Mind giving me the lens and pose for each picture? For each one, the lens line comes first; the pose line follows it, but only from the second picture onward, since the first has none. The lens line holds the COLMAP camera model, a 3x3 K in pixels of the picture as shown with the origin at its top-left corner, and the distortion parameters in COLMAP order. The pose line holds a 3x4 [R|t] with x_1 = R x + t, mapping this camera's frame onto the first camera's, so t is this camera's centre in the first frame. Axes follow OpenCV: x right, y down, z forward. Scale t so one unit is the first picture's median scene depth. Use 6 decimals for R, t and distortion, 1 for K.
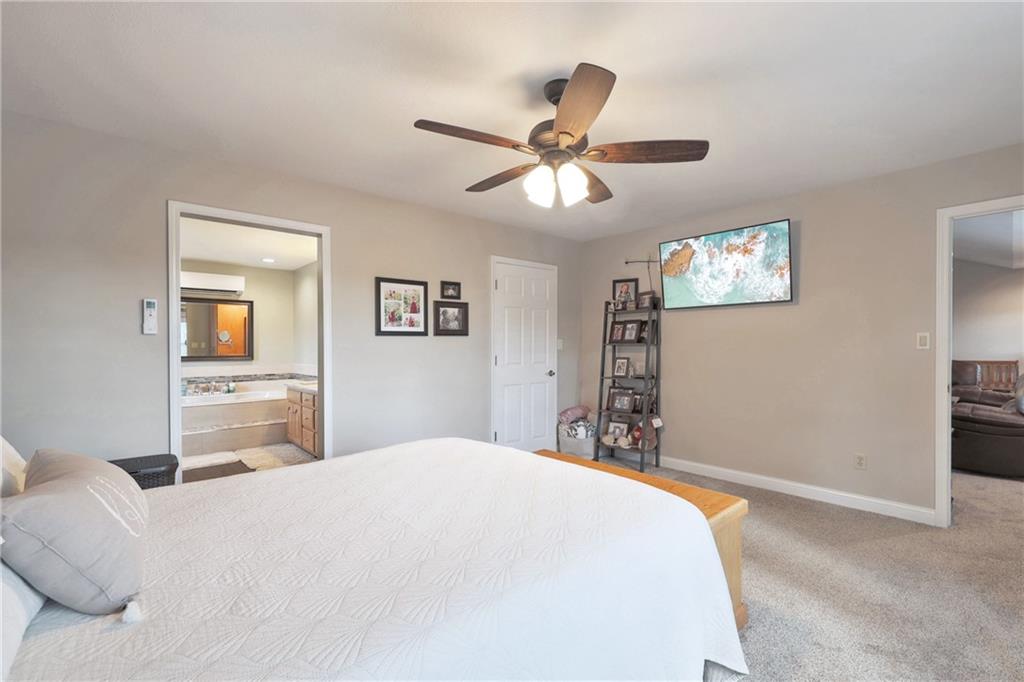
lens RADIAL K [[441.2, 0, 513.8], [0, 441.2, 345.3], [0, 0, 1]] dist [-0.000195, -0.000327]
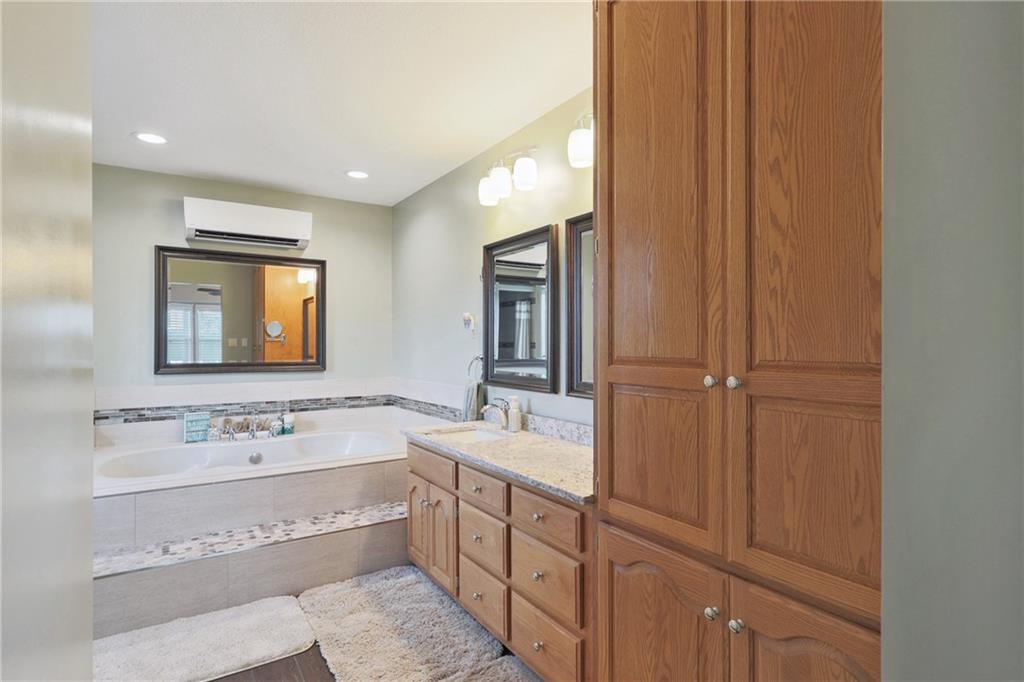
lens RADIAL K [[516.6, 0, 510.0], [0, 516.6, 344.6], [0, 0, 1]] dist [-0.001075, -0.000139]
pose [[0.988834, 0.007752, -0.148820, -0.285518], [-0.007830, 0.999969, 0.000065, -0.000154], [0.148816, 0.001101, 0.988864, 0.427984]]
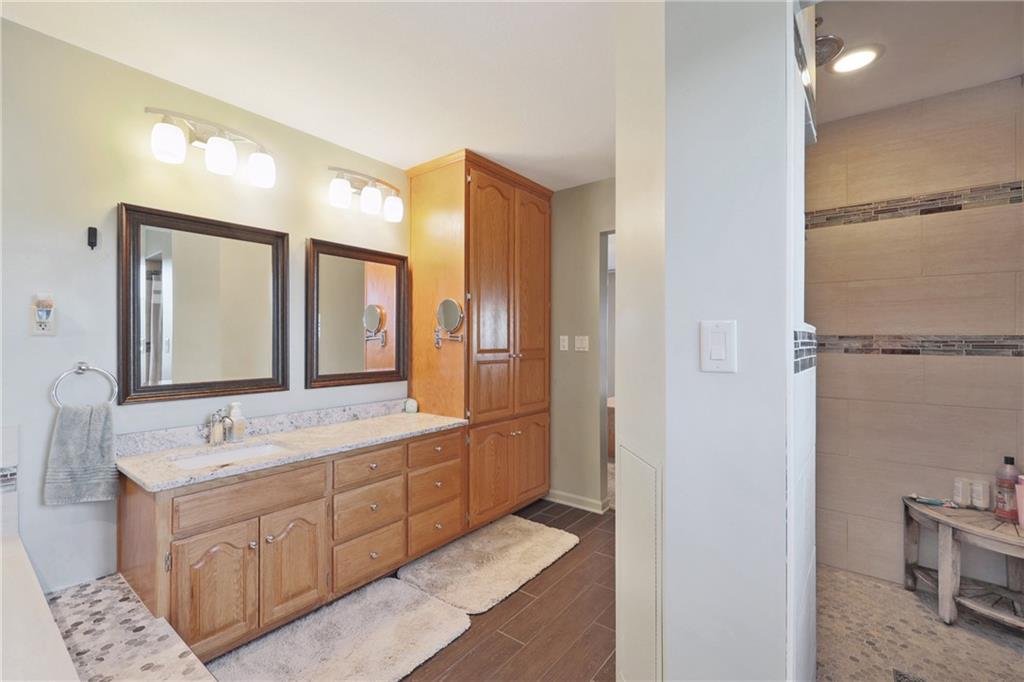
lens RADIAL K [[441.2, 0, 511.7], [0, 441.2, 336.9], [0, 0, 1]] dist [-0.000195, -0.000327]
pose [[-0.171019, 0.008699, 0.985229, -0.692023], [-0.002337, 0.999955, -0.009234, -0.004287], [-0.985265, -0.003882, -0.170991, 0.694546]]
